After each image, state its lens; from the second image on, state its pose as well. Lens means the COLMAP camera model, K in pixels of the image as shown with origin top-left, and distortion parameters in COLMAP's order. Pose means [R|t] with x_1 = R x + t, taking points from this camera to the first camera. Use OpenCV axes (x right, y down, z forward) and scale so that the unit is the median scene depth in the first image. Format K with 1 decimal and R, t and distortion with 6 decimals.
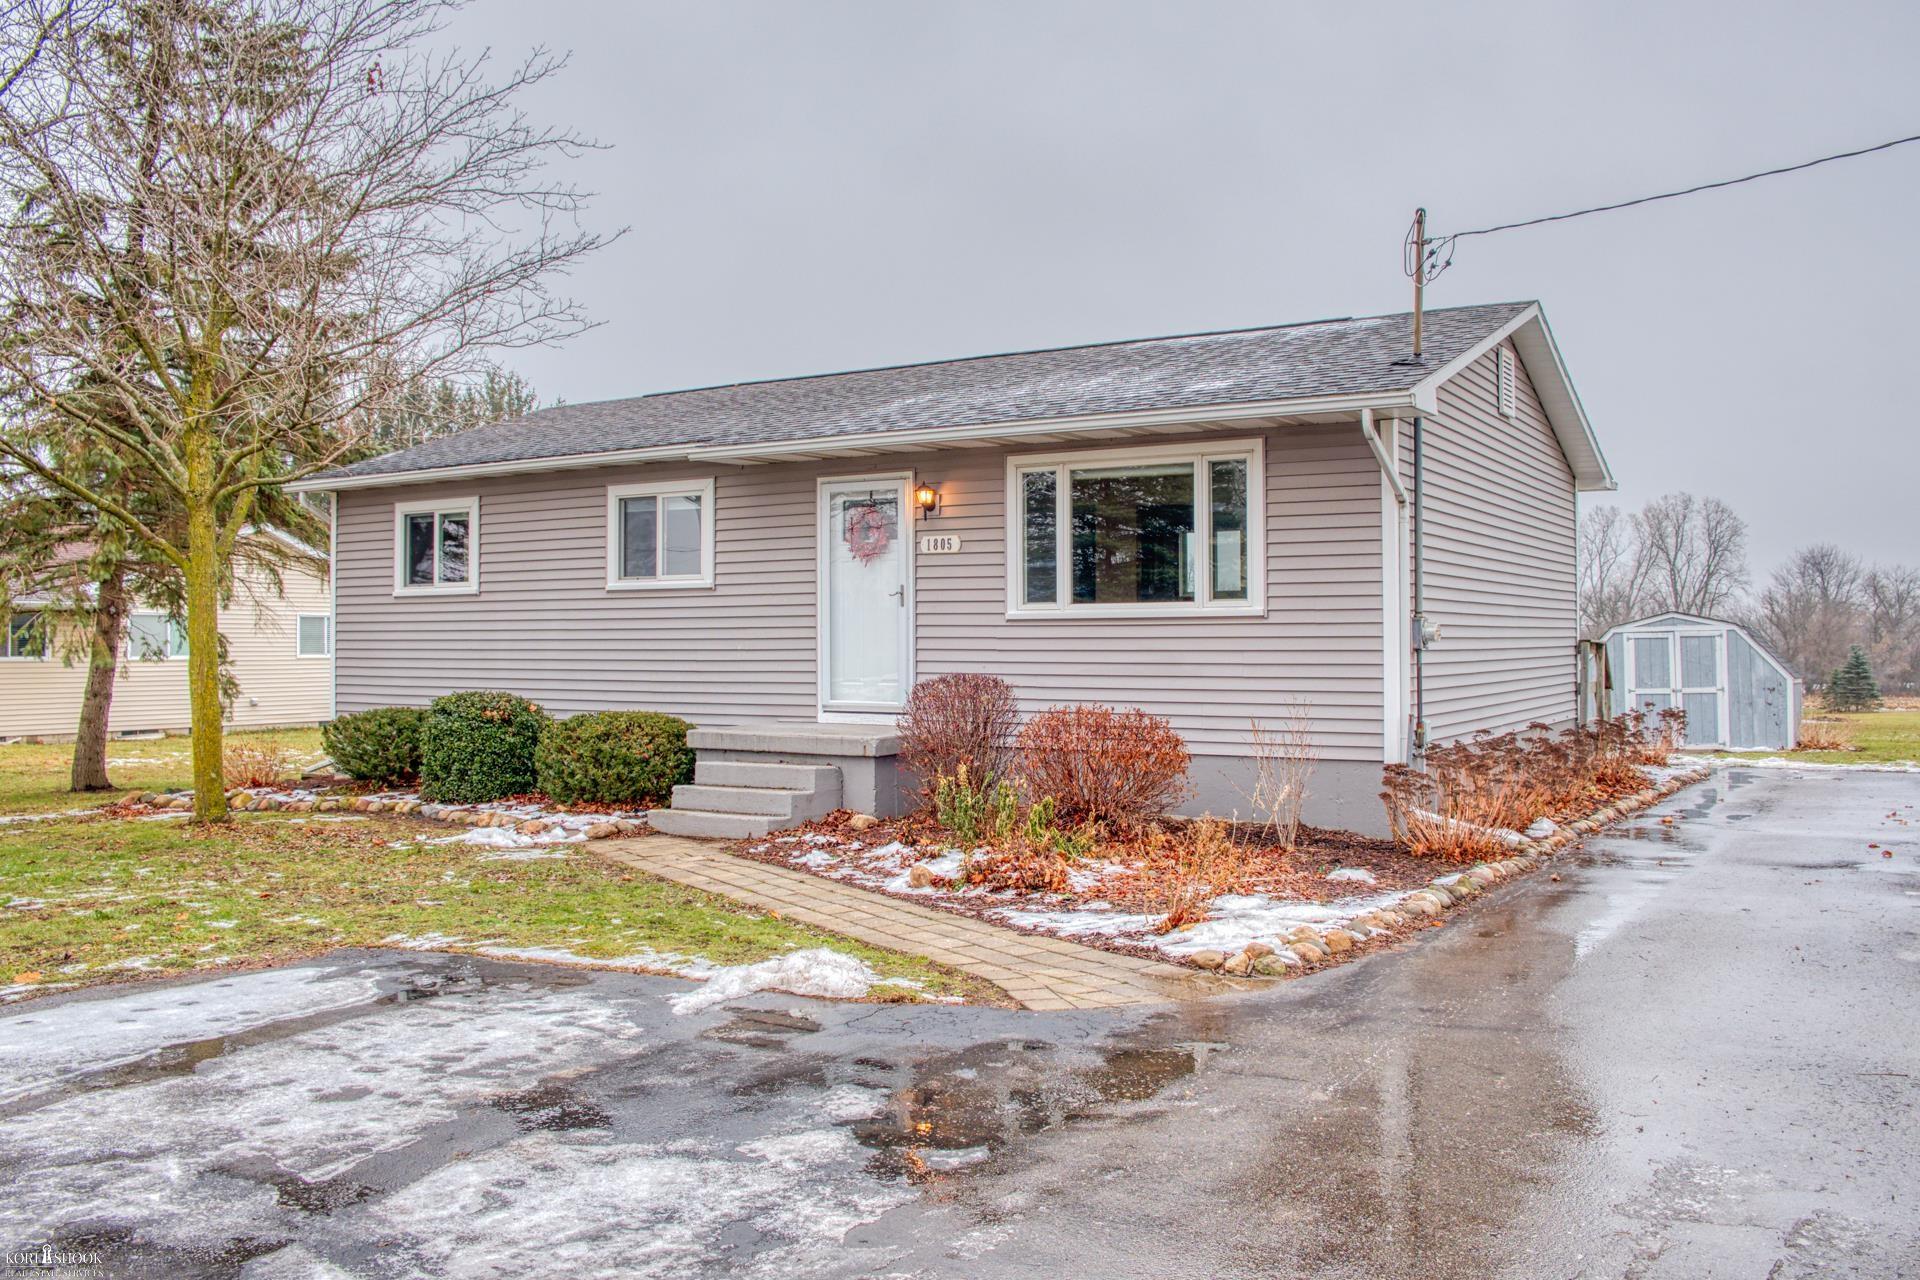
lens RADIAL K [[1592.2, 0, 969.2], [0, 1592.2, 623.9], [0, 0, 1]] dist [-0.130571, 0.097437]
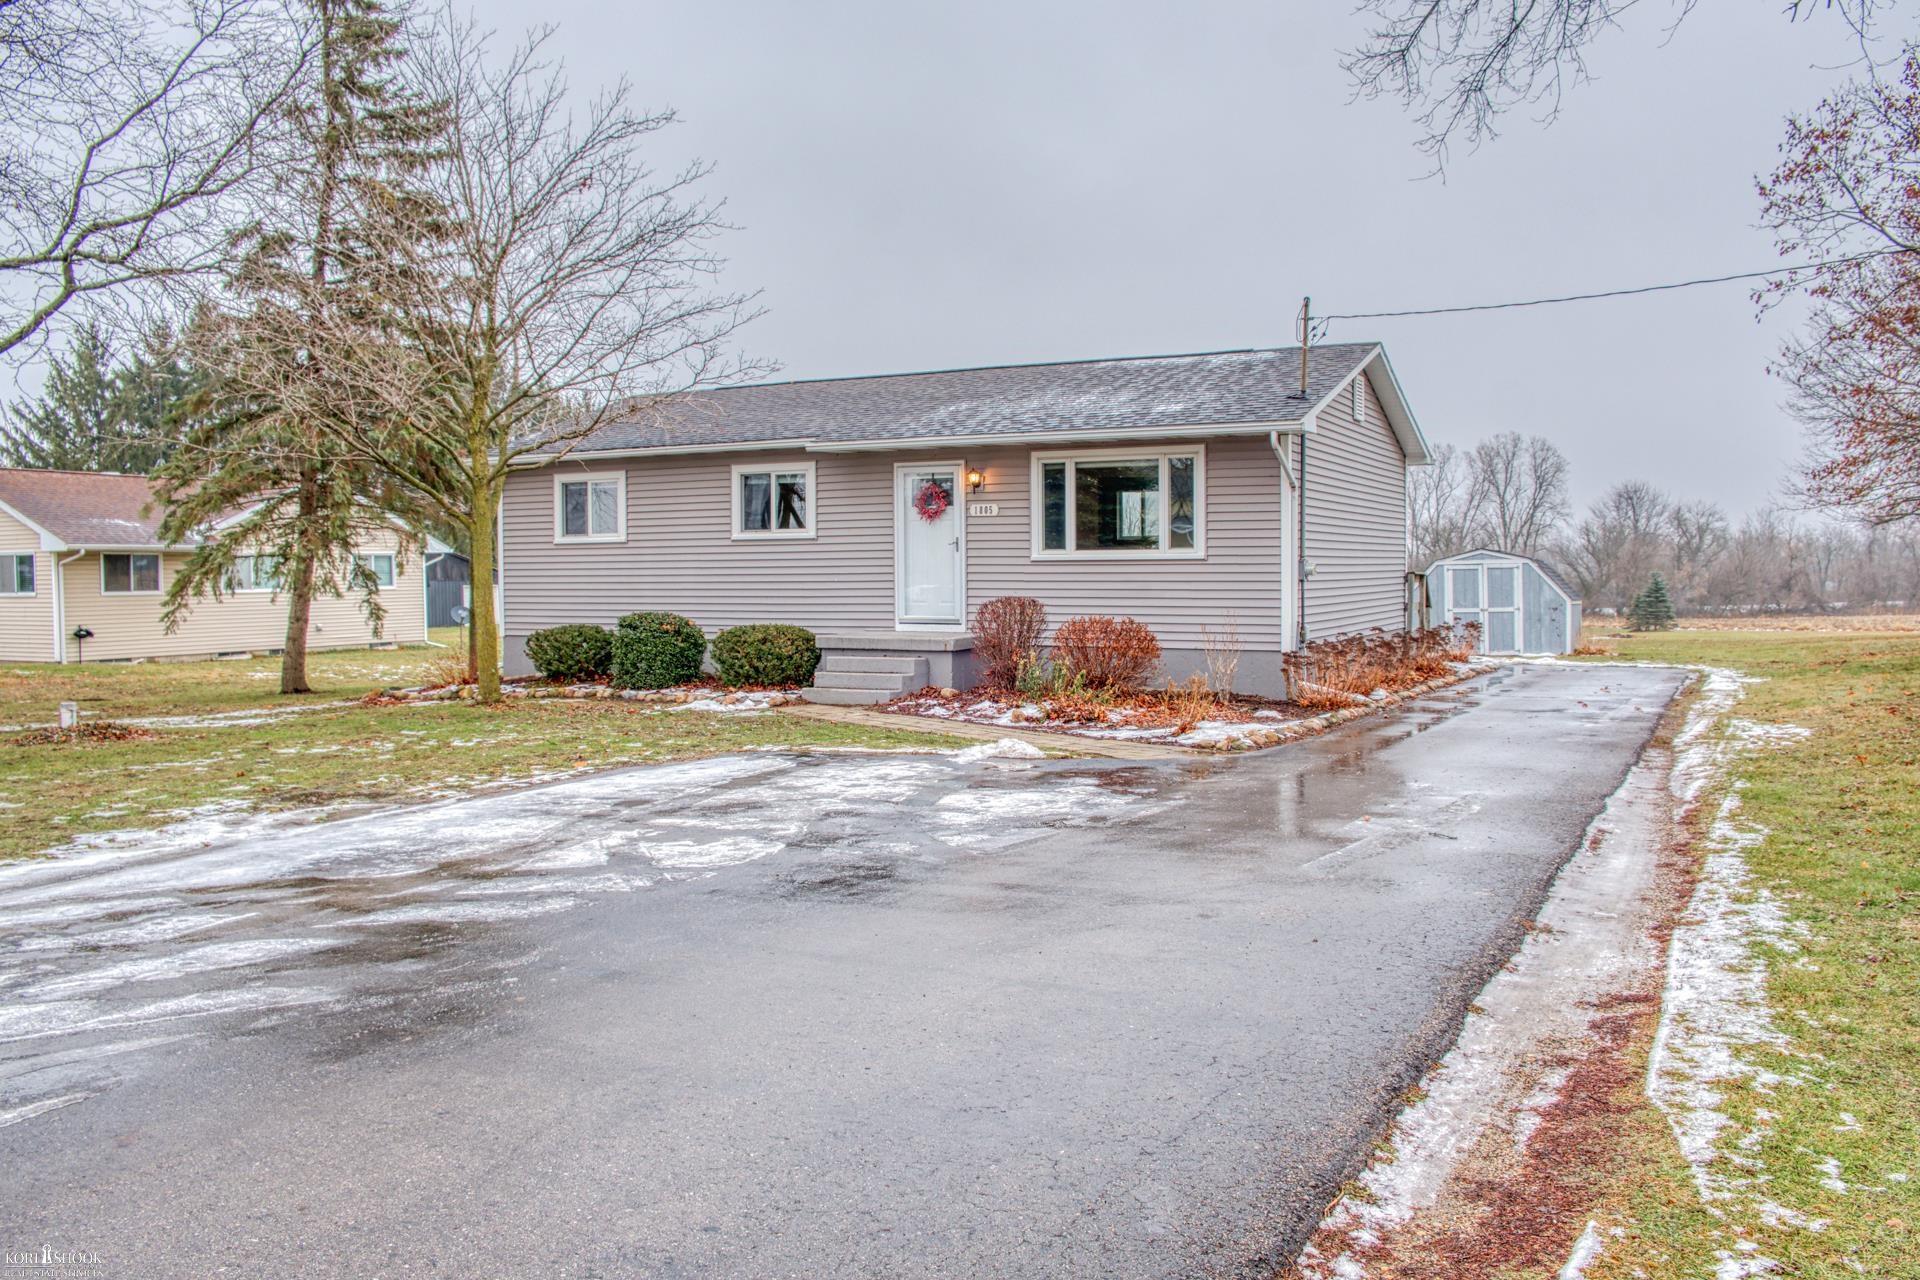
lens RADIAL K [[1511.6, 0, 960.0], [0, 1511.6, 640.0], [0, 0, 1]] dist [-0.115629, 0.003246]
pose [[0.997200, -0.007301, 0.074426, -0.144150], [0.002974, 0.998307, 0.058087, -0.010678], [-0.074724, -0.057703, 0.995533, -0.404195]]
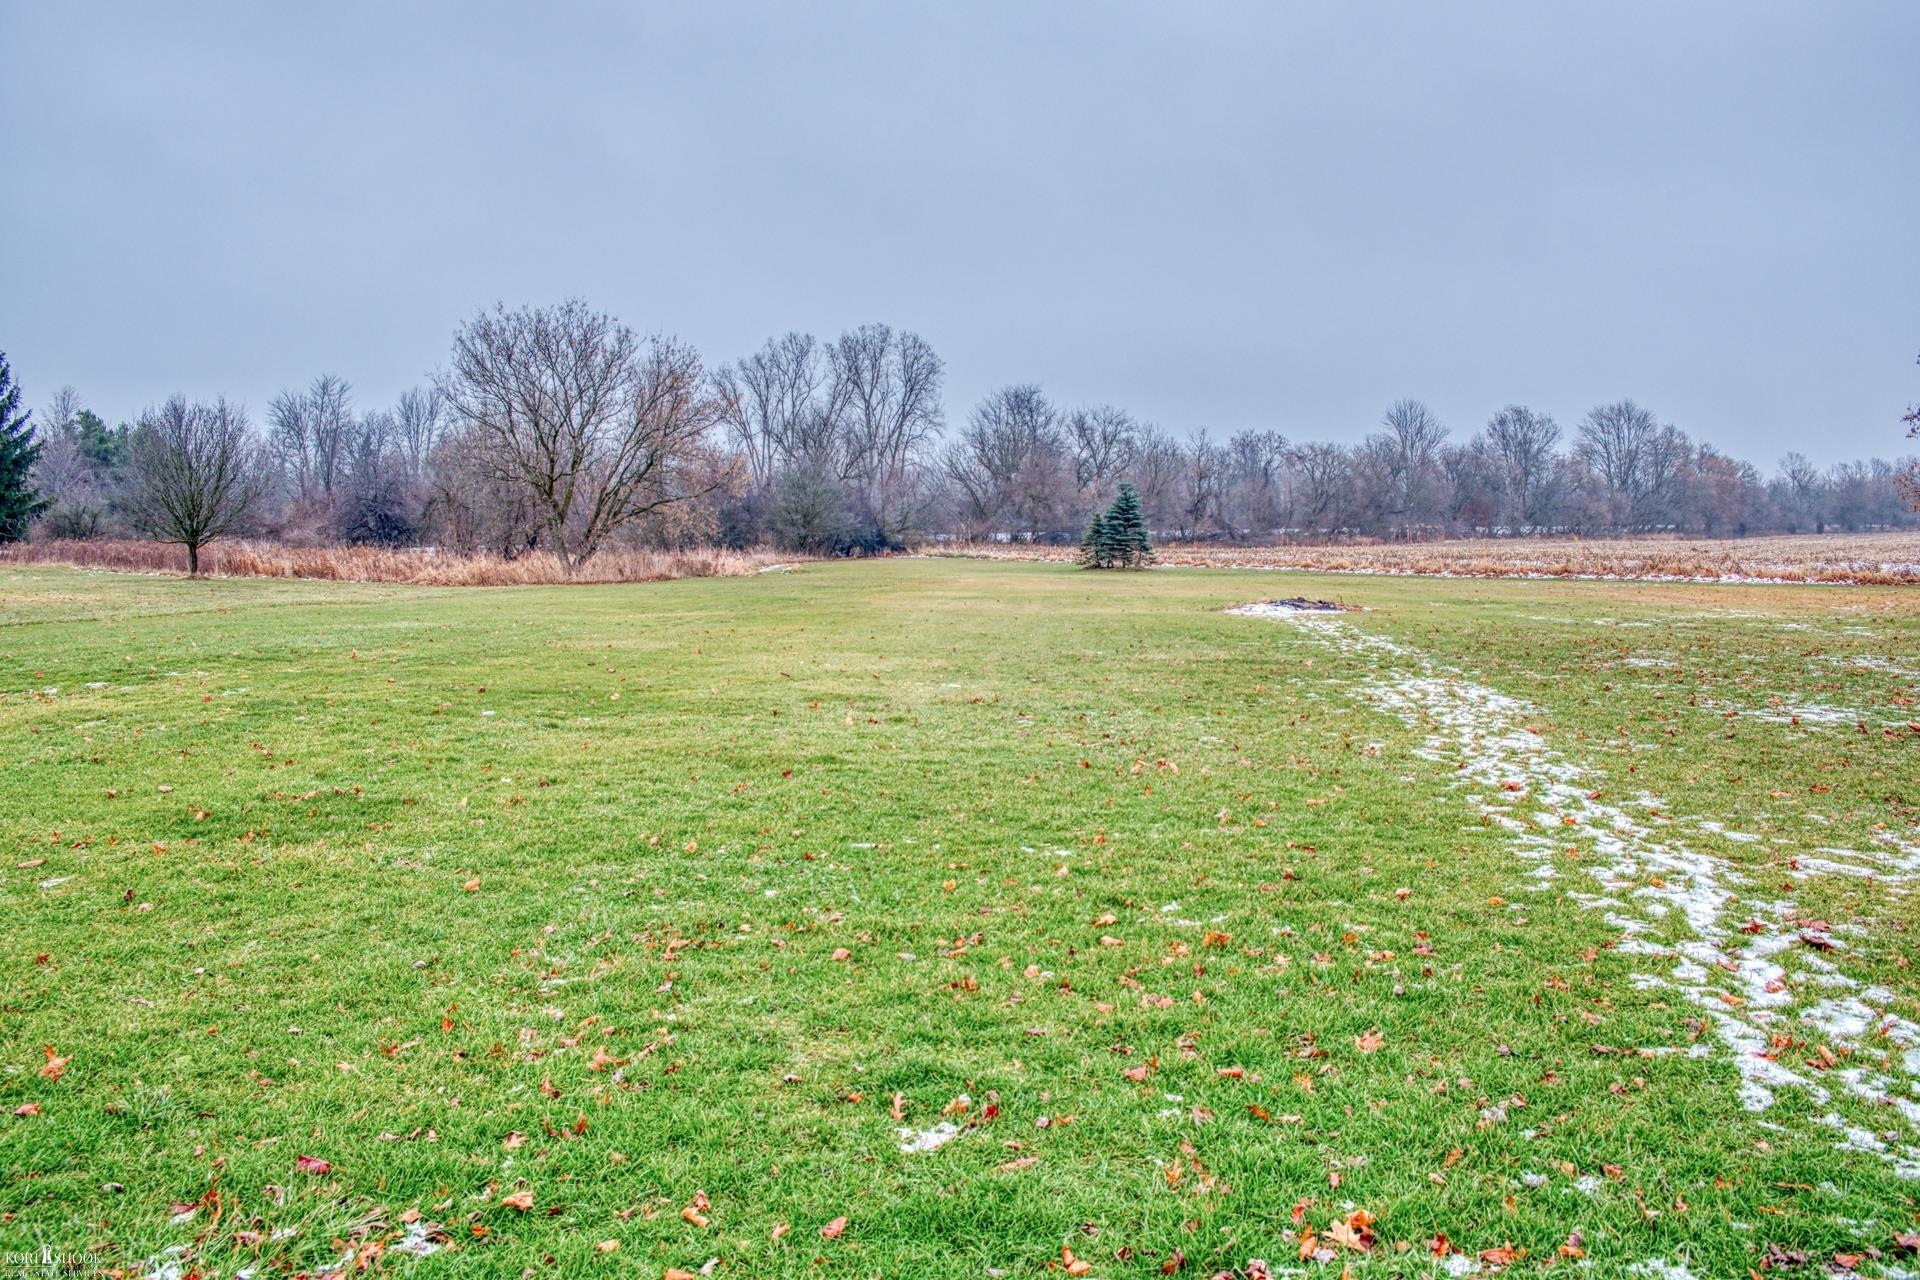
lens RADIAL K [[1592.2, 0, 969.2], [0, 1592.2, 623.9], [0, 0, 1]] dist [-0.130571, 0.097437]
pose [[0.878553, -0.022357, 0.477121, 1.327572], [-0.024326, 0.995513, 0.091441, 0.139307], [-0.477025, -0.091942, 0.874067, 3.446108]]
